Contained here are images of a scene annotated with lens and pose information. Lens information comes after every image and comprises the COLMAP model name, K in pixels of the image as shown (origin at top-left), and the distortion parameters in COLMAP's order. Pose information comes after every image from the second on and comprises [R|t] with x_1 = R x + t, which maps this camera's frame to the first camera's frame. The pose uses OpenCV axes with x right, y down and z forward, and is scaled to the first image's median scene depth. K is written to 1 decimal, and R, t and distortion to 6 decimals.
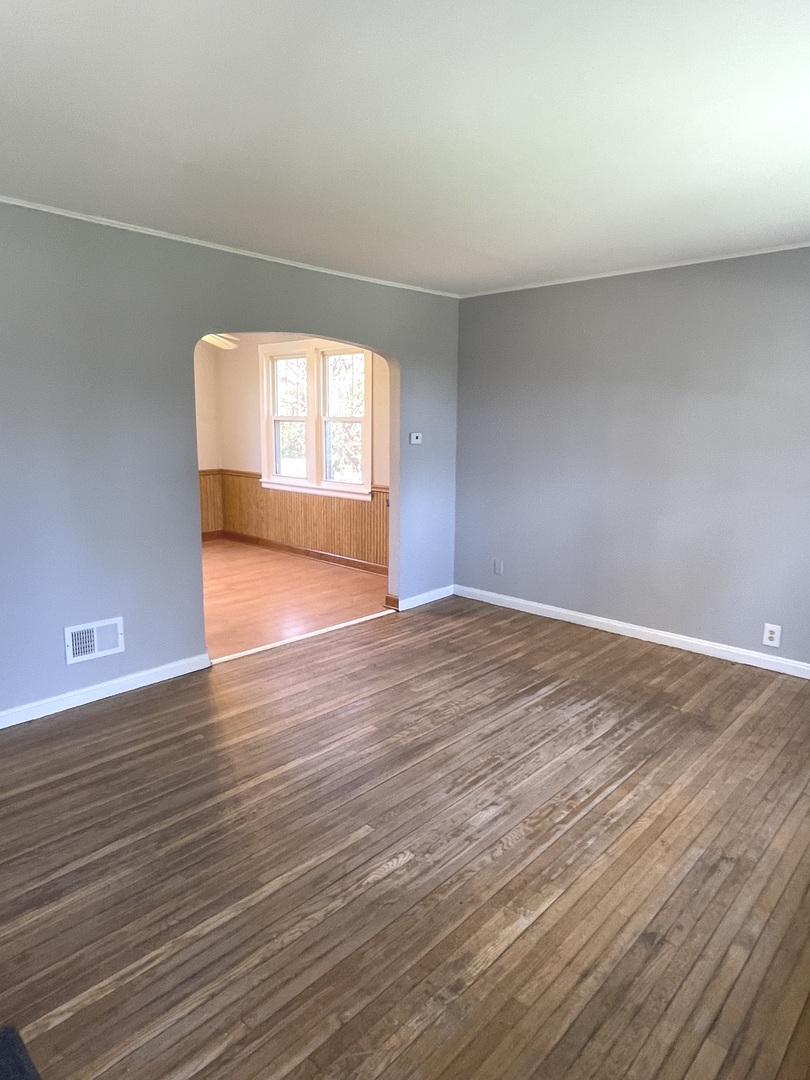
lens RADIAL K [[659.3, 0, 406.5], [0, 659.3, 539.3], [0, 0, 1]] dist [0.003499, -0.003347]
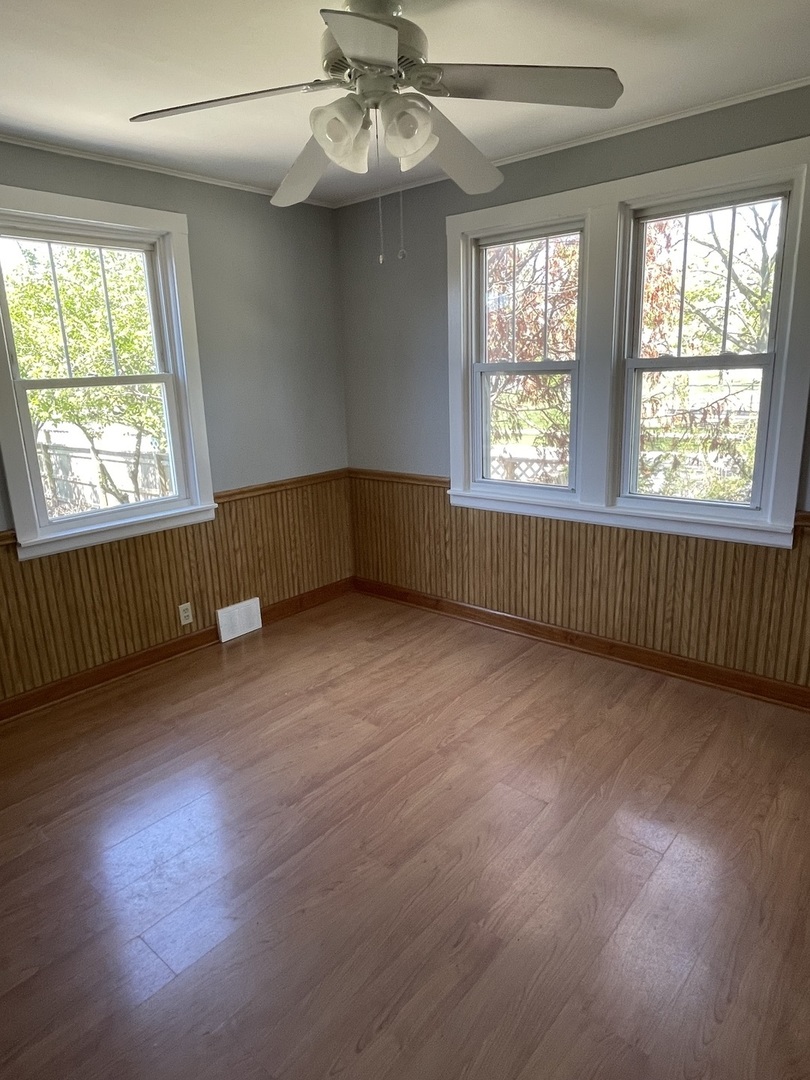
lens RADIAL K [[659.3, 0, 399.6], [0, 659.3, 540.8], [0, 0, 1]] dist [0.003499, -0.003347]
pose [[0.998263, -0.054756, 0.021743, -0.649620], [0.052977, 0.995748, 0.075356, -0.220365], [-0.025777, -0.074074, 0.996920, 1.148841]]
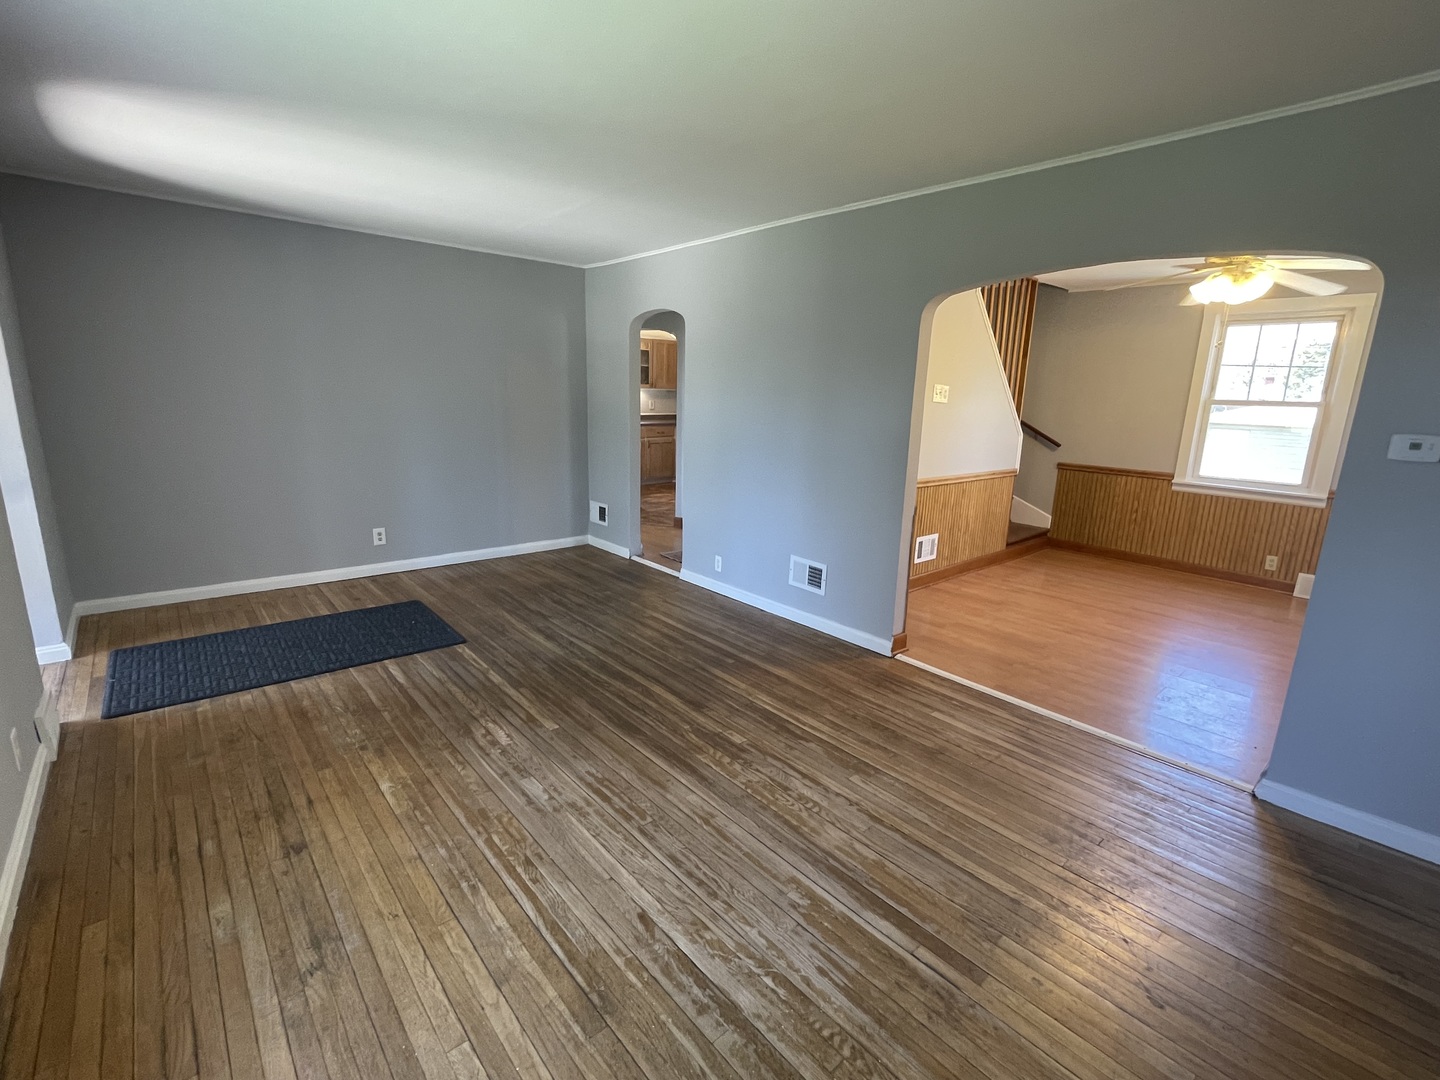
lens RADIAL K [[658.6, 0, 721.2], [0, 658.6, 532.1], [0, 0, 1]] dist [-0.001614, 0.000257]
pose [[-0.101384, 0.197310, -0.975085, 0.775912], [-0.213543, 0.952973, 0.215038, -0.161929], [0.971659, 0.230024, -0.054482, 1.007774]]
